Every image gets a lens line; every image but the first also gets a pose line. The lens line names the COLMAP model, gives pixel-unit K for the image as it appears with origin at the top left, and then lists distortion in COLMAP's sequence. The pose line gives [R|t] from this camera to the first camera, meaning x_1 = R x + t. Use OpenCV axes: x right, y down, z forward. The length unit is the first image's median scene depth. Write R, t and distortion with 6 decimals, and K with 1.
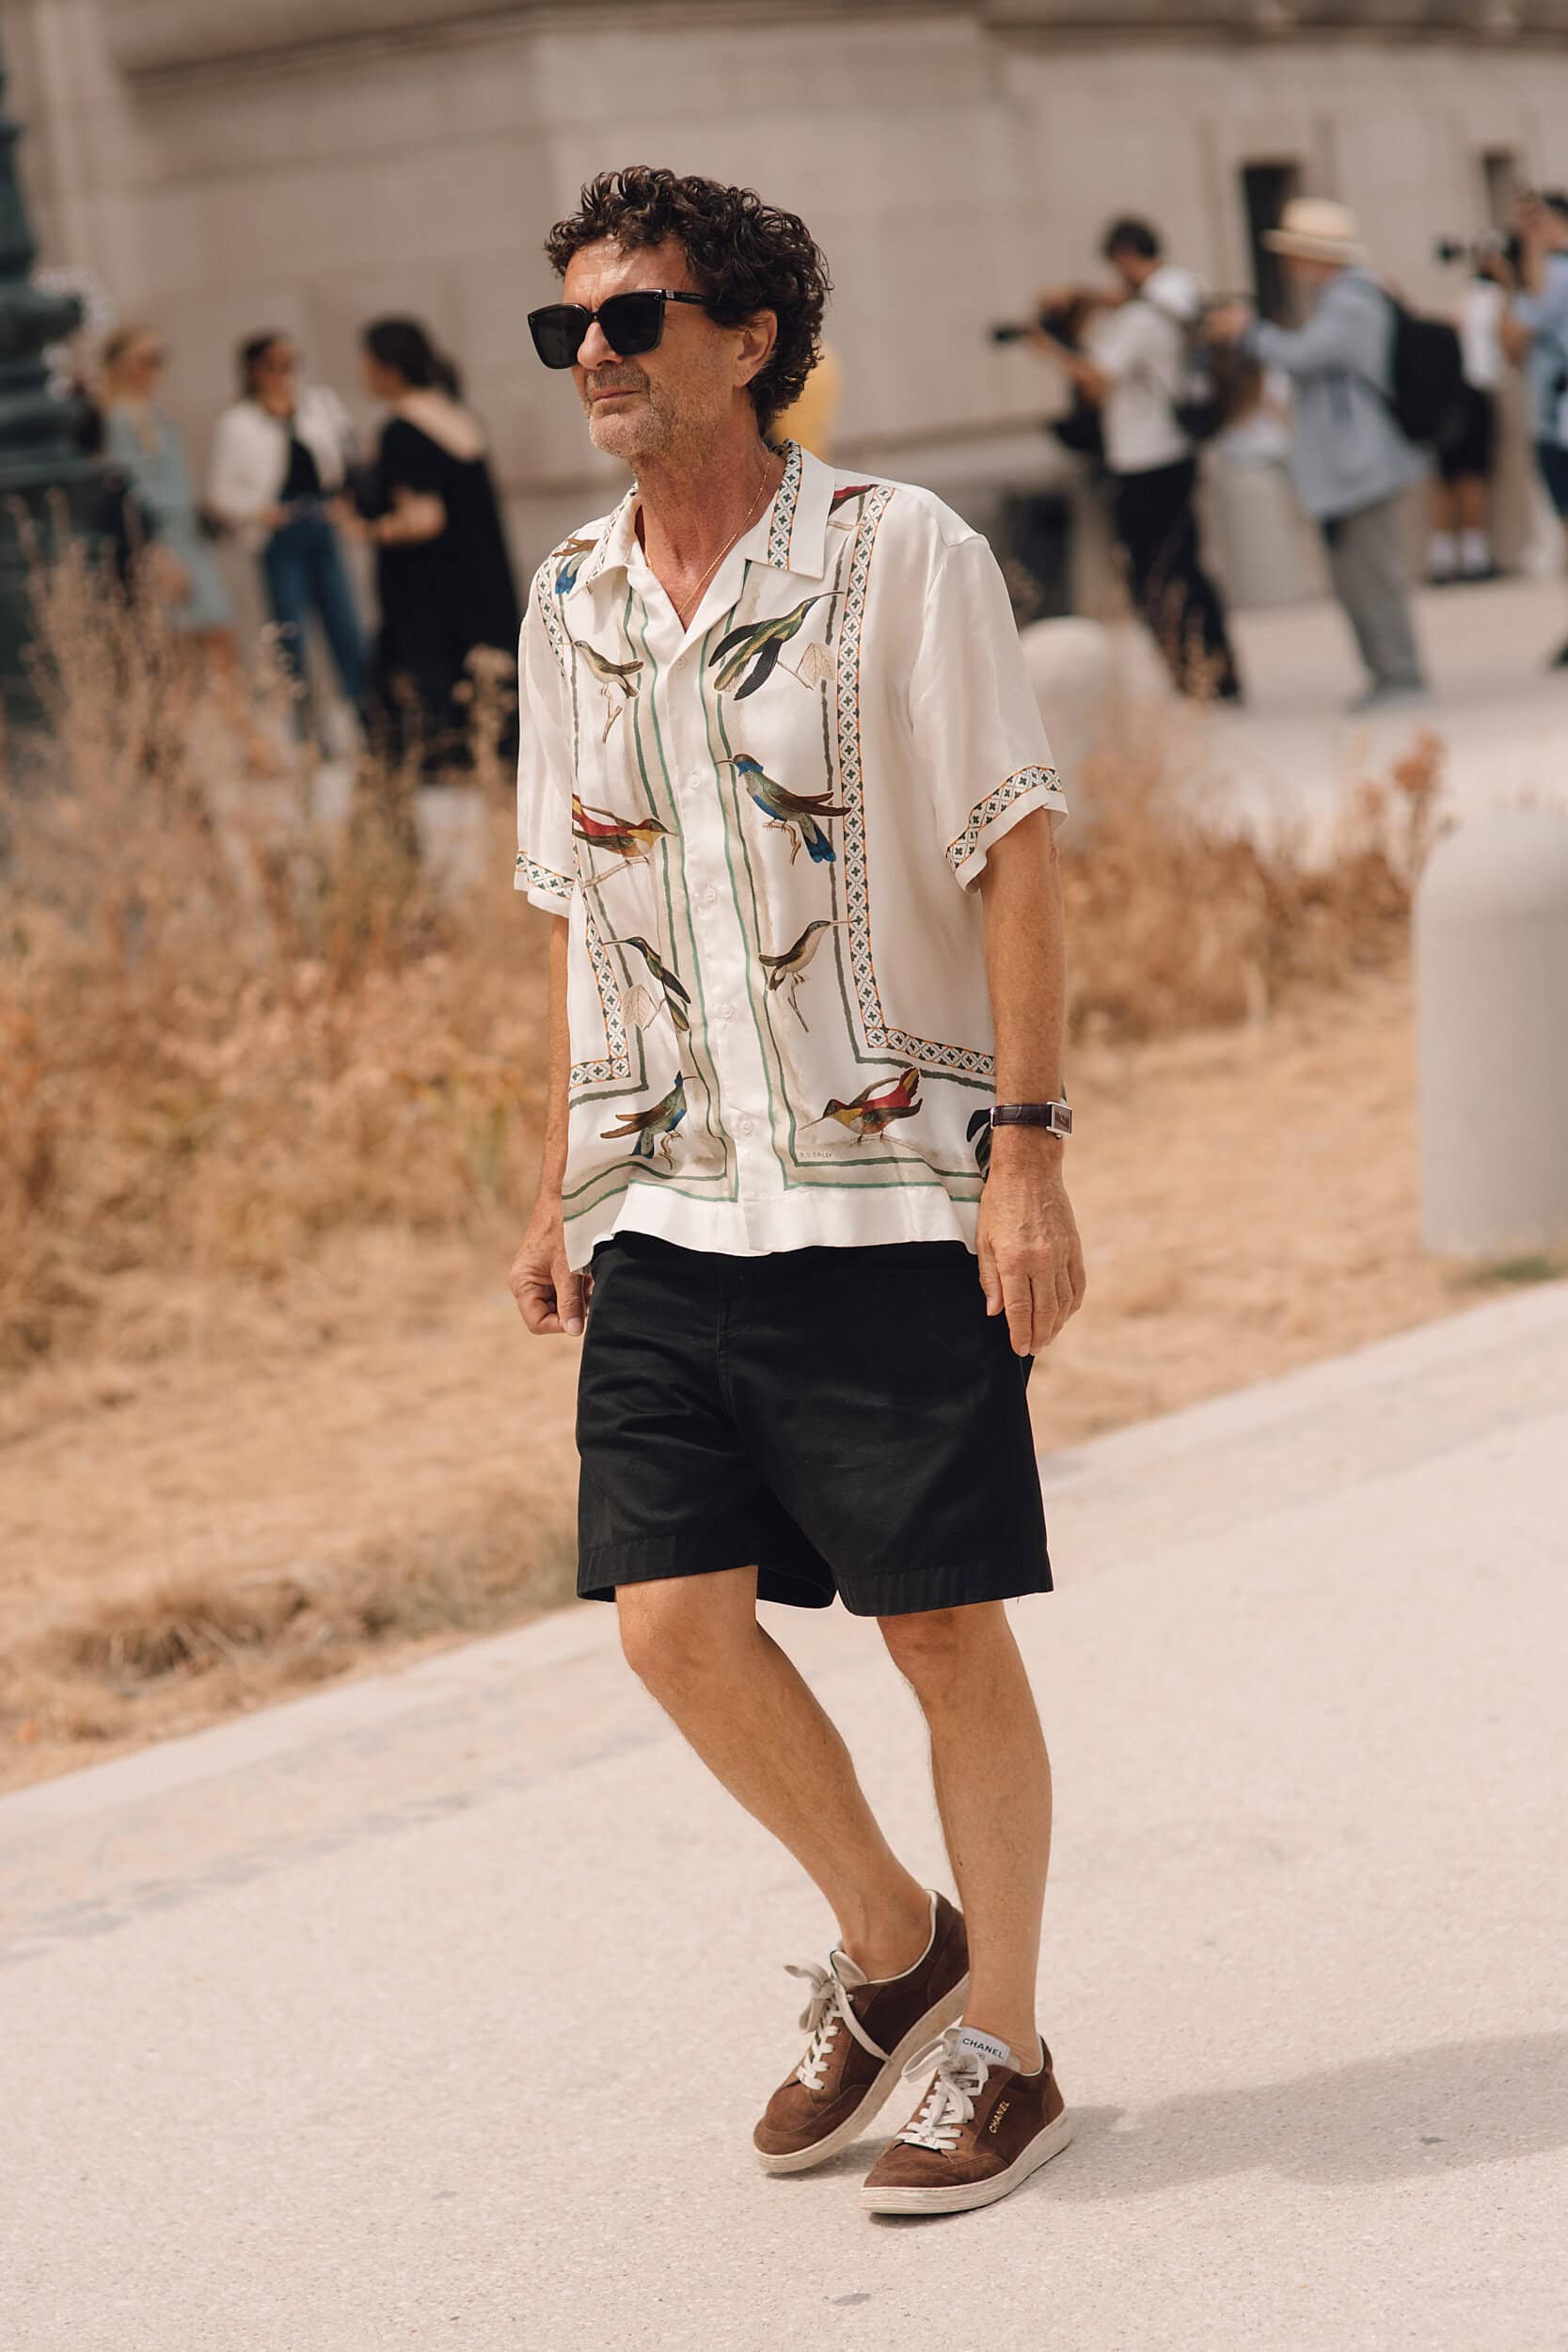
lens RADIAL K [[6072.8, 0, 787.2], [0, 6072.8, 1169.1], [0, 0, 1]] dist [0.017674, 0.000000]
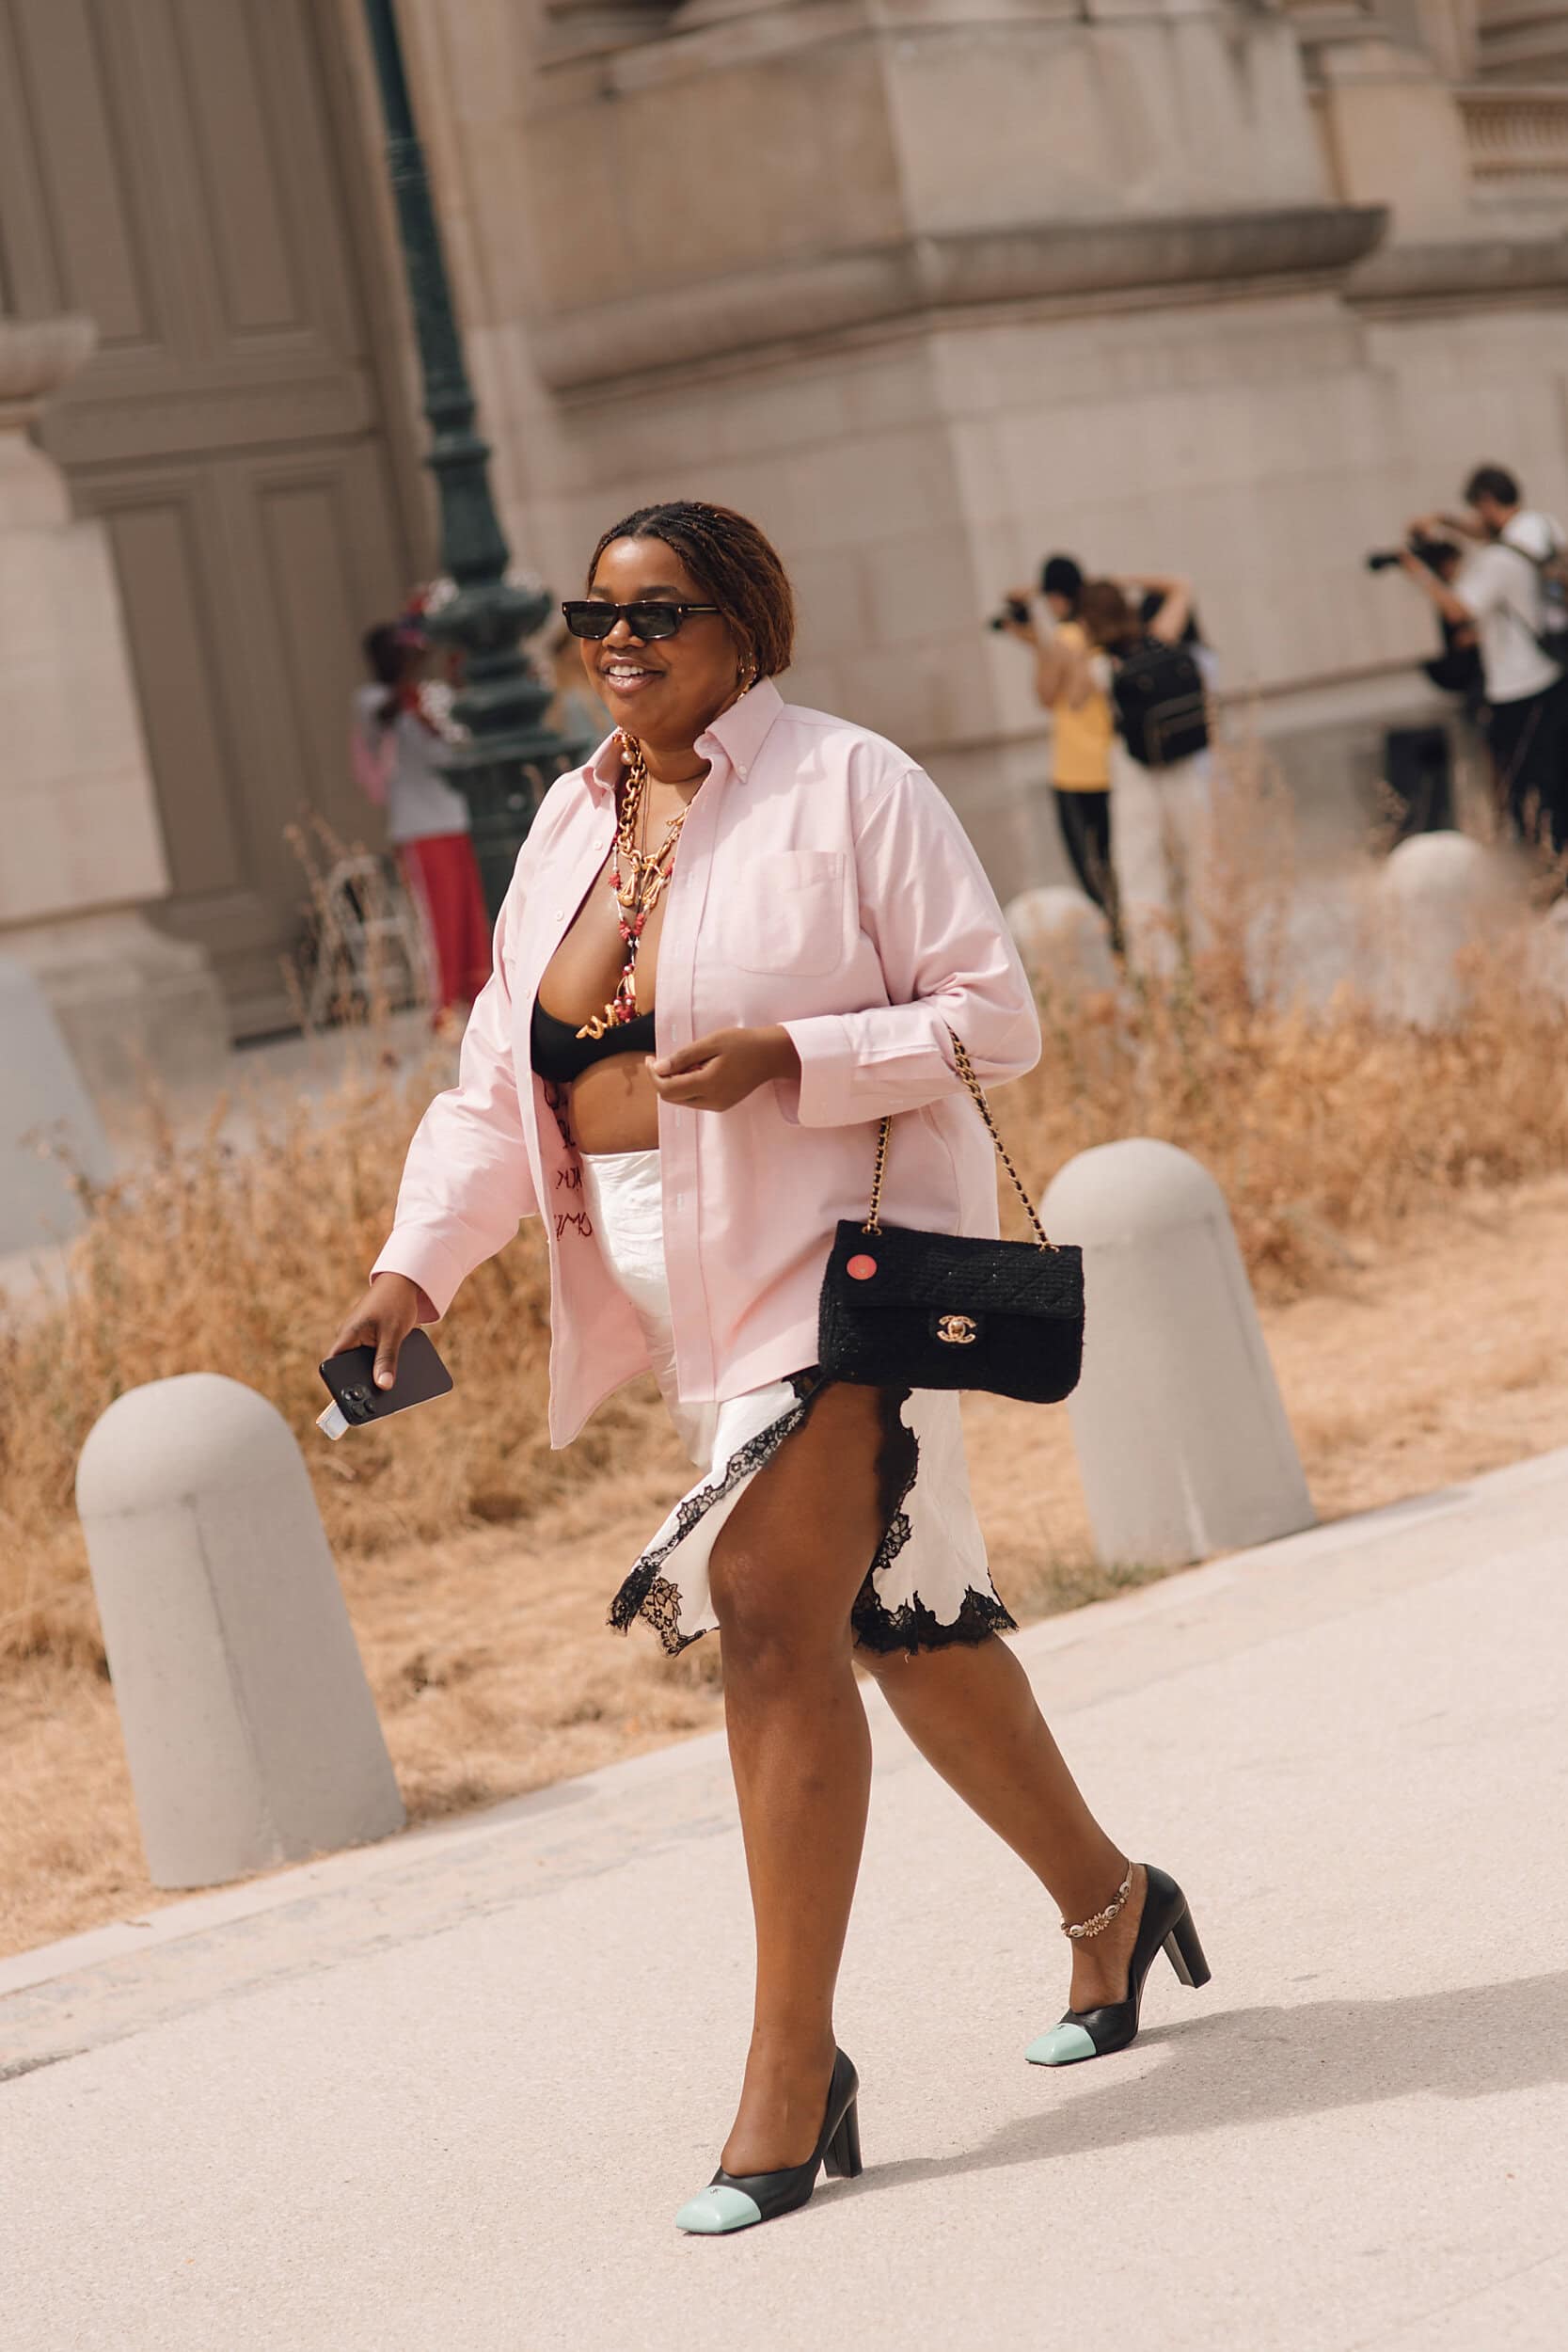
lens RADIAL K [[6072.8, 0, 785.4], [0, 6072.8, 1182.5], [0, 0, 1]] dist [0.017674, 0.000000]
pose [[0.996524, -0.048876, -0.067463, -0.002474], [0.046002, 0.997994, -0.043504, 0.027889], [0.069454, 0.040249, 0.996773, -0.197145]]
